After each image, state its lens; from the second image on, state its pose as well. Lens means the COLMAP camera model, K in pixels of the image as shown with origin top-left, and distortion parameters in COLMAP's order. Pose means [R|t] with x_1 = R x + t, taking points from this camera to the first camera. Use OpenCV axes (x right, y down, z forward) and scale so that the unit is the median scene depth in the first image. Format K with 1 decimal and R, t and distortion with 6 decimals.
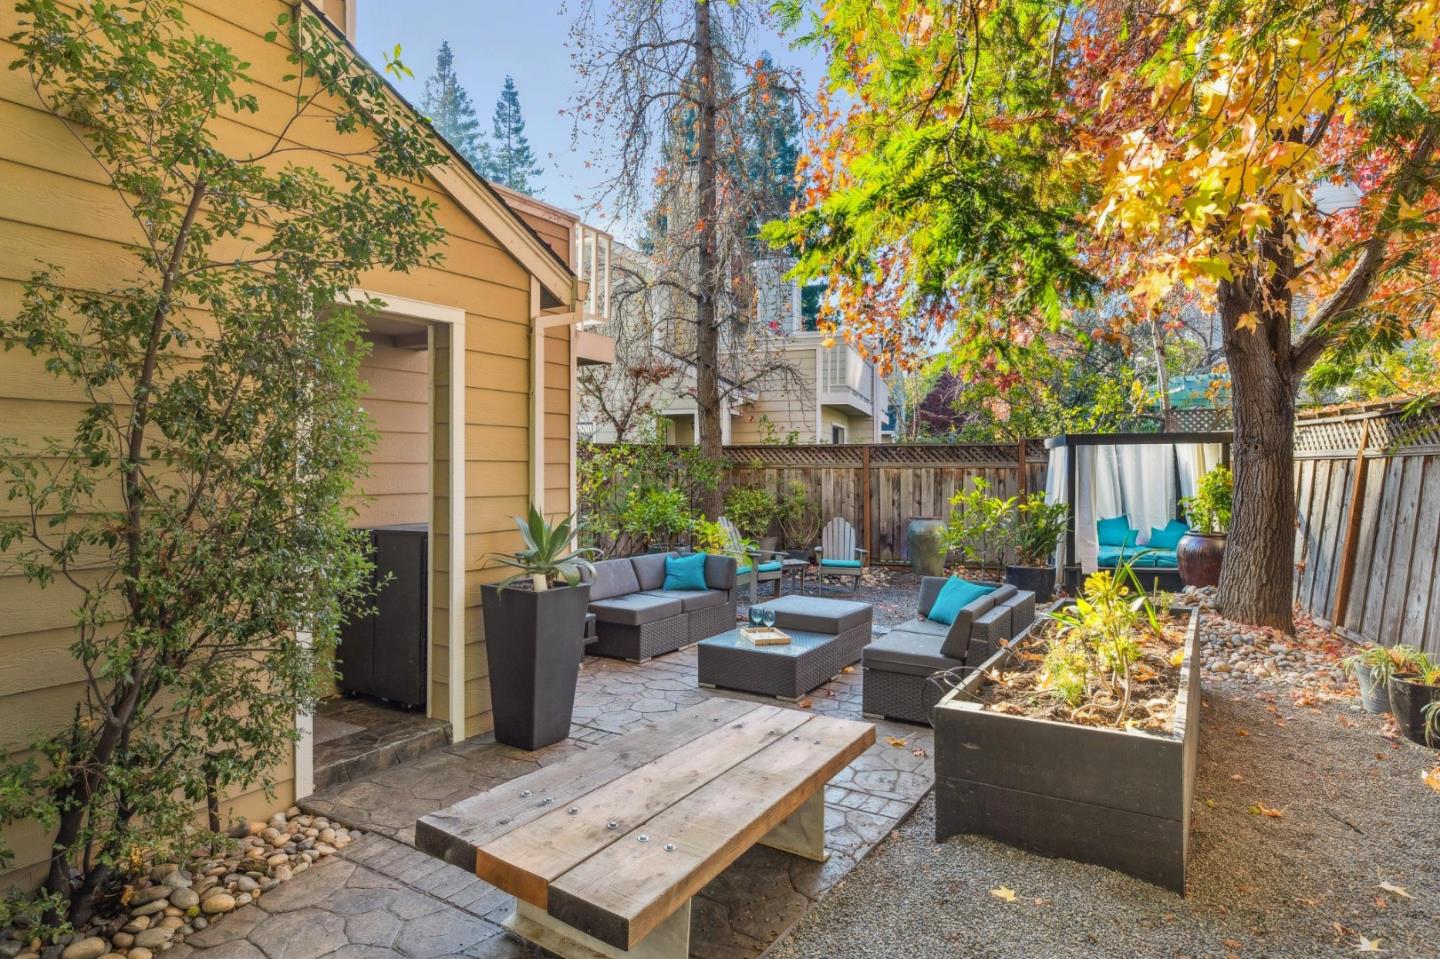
lens RADIAL K [[789.7, 0, 720.0], [0, 789.7, 479.5], [0, 0, 1]] dist [0.001711, -0.000009]
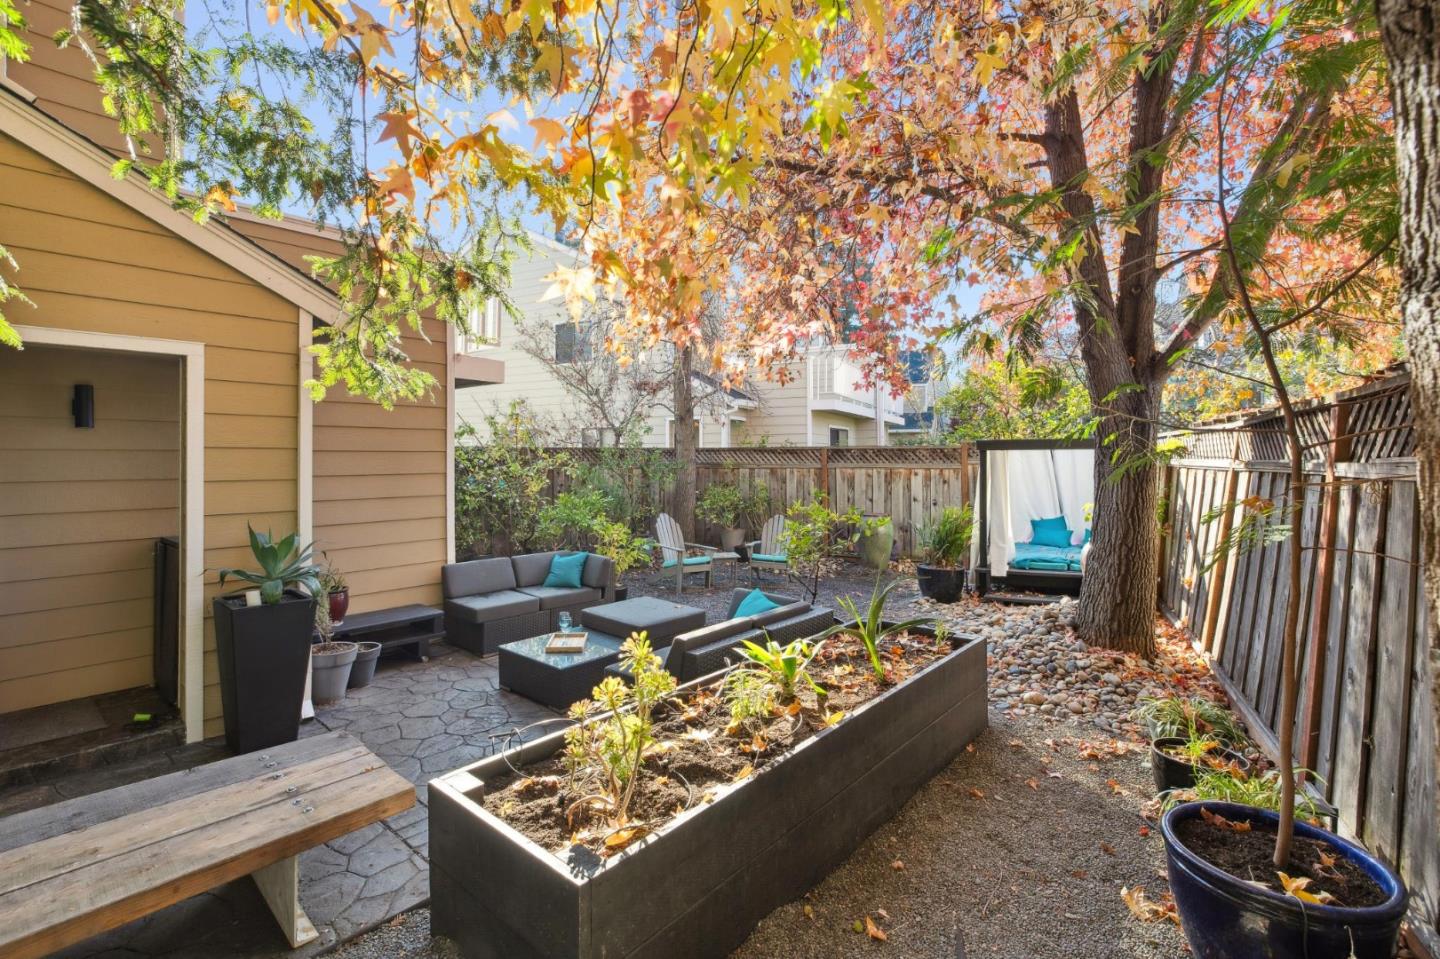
lens RADIAL K [[635.0, 0, 714.2], [0, 635.0, 457.6], [0, 0, 1]] dist [-0.003370, -0.000338]
pose [[0.986313, -0.000265, -0.164886, 0.232917], [-0.002309, 0.999878, -0.015420, -0.020357], [0.164870, 0.015590, 0.986192, 0.117813]]
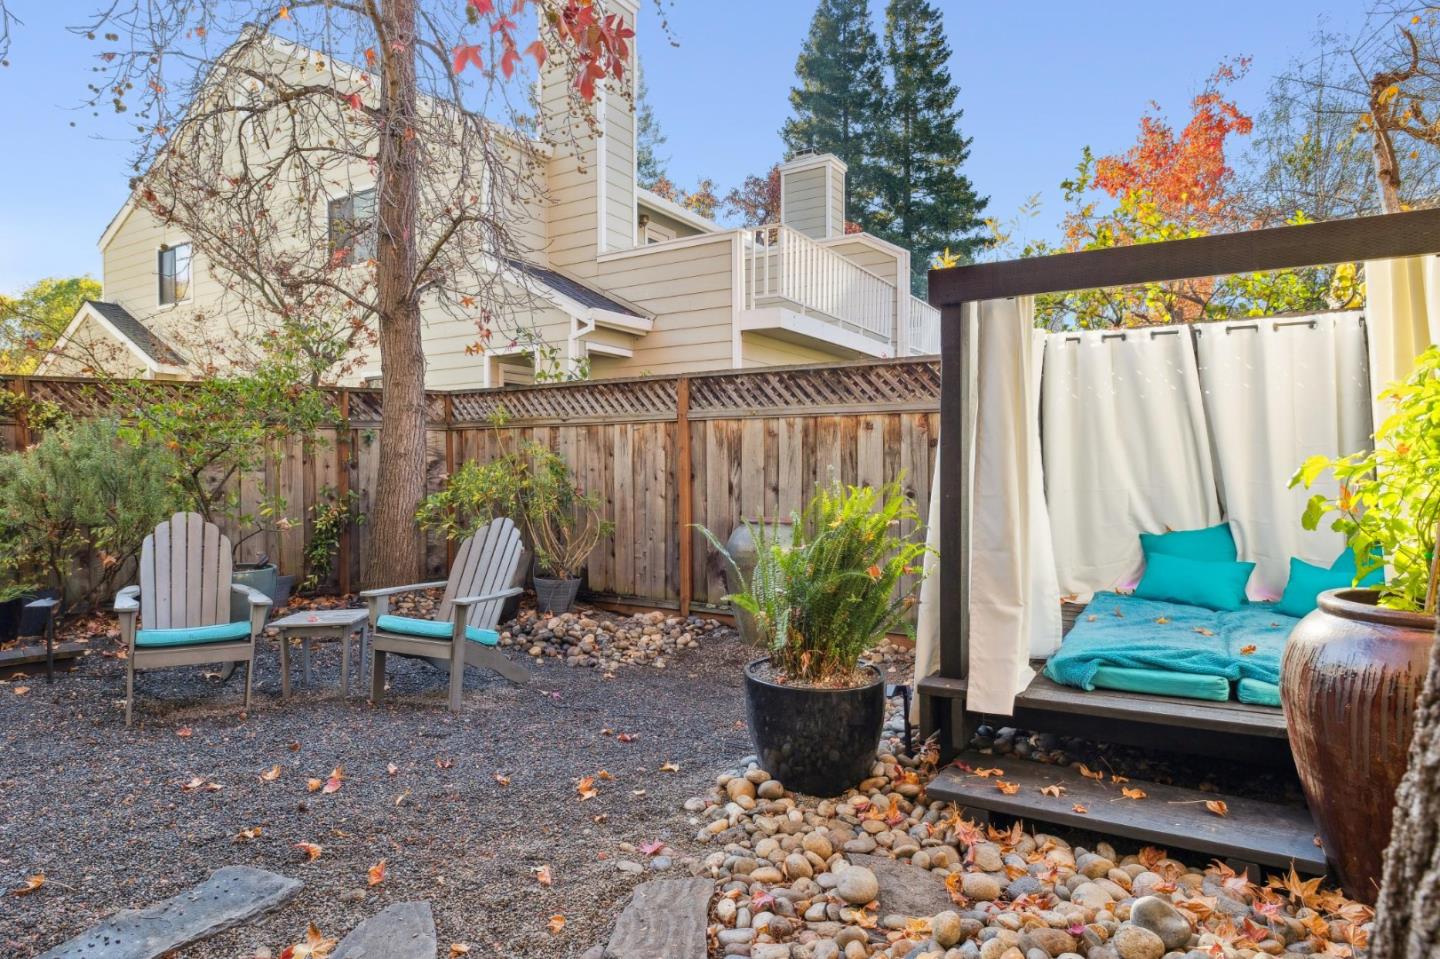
lens RADIAL K [[813.9, 0, 720.0], [0, 813.9, 479.5], [0, 0, 1]] dist [-0.001759, -0.001140]
pose [[0.971019, 0.002435, -0.238990, 0.431561], [-0.001970, 0.999996, 0.002183, 0.028071], [0.238994, -0.001649, 0.971020, 0.652851]]
